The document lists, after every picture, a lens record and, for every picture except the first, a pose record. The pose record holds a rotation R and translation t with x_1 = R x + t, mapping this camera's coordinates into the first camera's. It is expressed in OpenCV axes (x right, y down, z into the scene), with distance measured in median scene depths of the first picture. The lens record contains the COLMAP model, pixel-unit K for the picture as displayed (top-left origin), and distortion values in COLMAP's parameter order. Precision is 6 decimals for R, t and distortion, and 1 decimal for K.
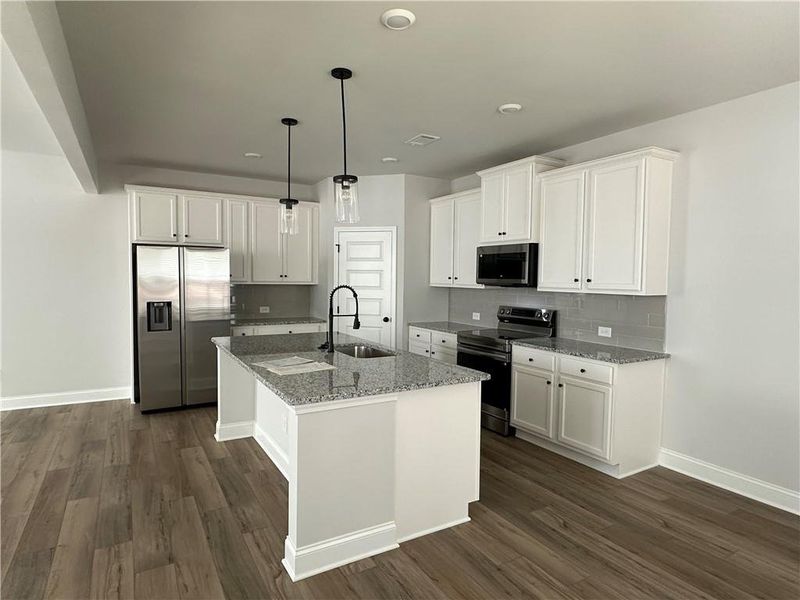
lens RADIAL K [[461.6, 0, 399.0], [0, 461.6, 300.2], [0, 0, 1]] dist [-0.004555, -0.001275]
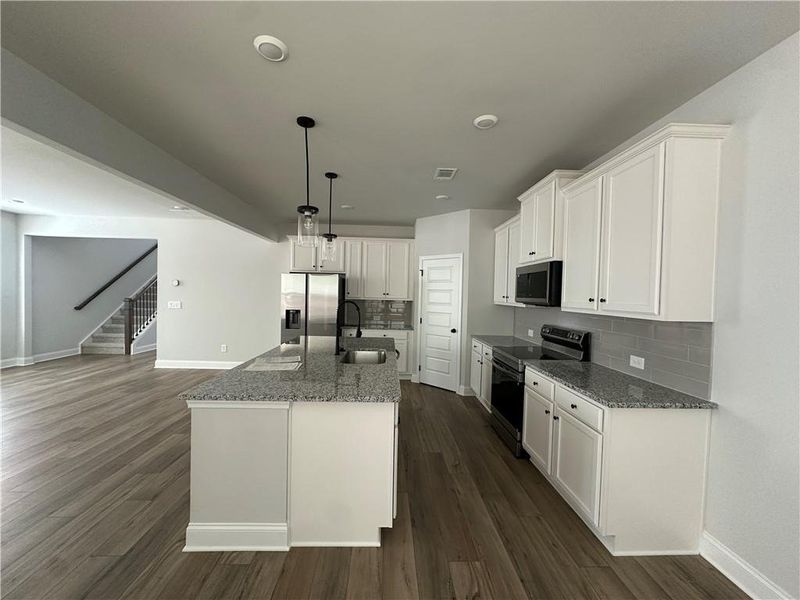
lens RADIAL K [[317.7, 0, 399.6], [0, 317.7, 300.6], [0, 0, 1]] dist [-0.003871, 0.001086]
pose [[0.880753, 0.018653, -0.473208, 0.333394], [-0.036736, 0.998904, -0.029001, -0.010842], [0.472149, 0.042927, 0.880473, 0.281290]]
